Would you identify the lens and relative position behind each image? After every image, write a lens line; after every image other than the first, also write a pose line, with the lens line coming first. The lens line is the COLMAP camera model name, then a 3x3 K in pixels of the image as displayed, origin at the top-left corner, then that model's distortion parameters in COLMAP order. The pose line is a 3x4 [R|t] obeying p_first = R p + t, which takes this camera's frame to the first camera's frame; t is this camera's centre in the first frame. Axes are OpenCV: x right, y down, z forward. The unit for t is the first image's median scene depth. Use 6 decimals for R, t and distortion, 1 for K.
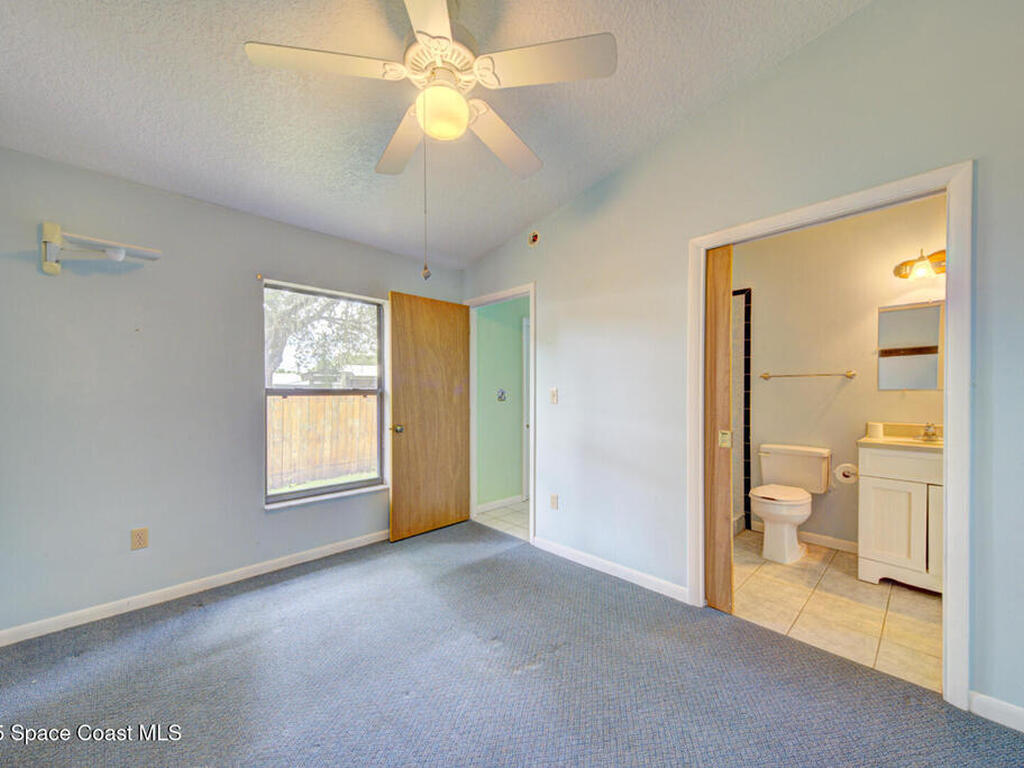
lens RADIAL K [[397.0, 0, 510.1], [0, 397.0, 395.5], [0, 0, 1]] dist [0.015738, -0.000532]
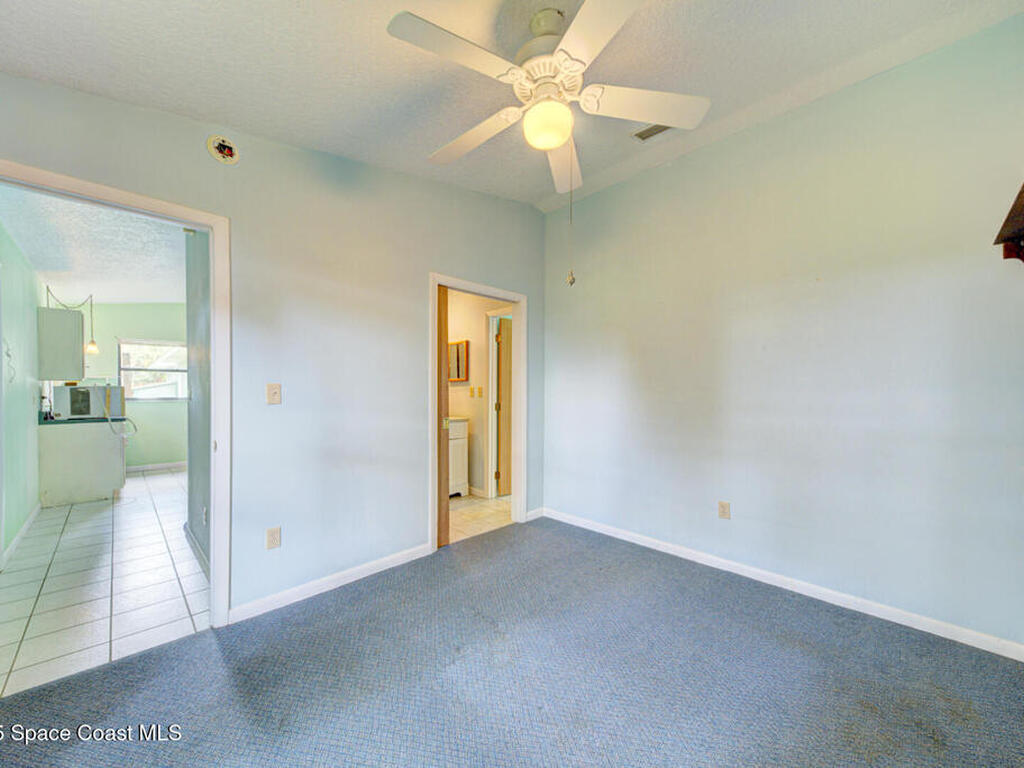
lens RADIAL K [[397.0, 0, 510.1], [0, 397.0, 395.5], [0, 0, 1]] dist [0.015738, -0.000532]
pose [[-0.019093, -0.007598, 0.999789, -0.840244], [0.005655, 0.999954, 0.007707, 0.002490], [-0.999802, 0.005801, -0.019050, 0.771203]]
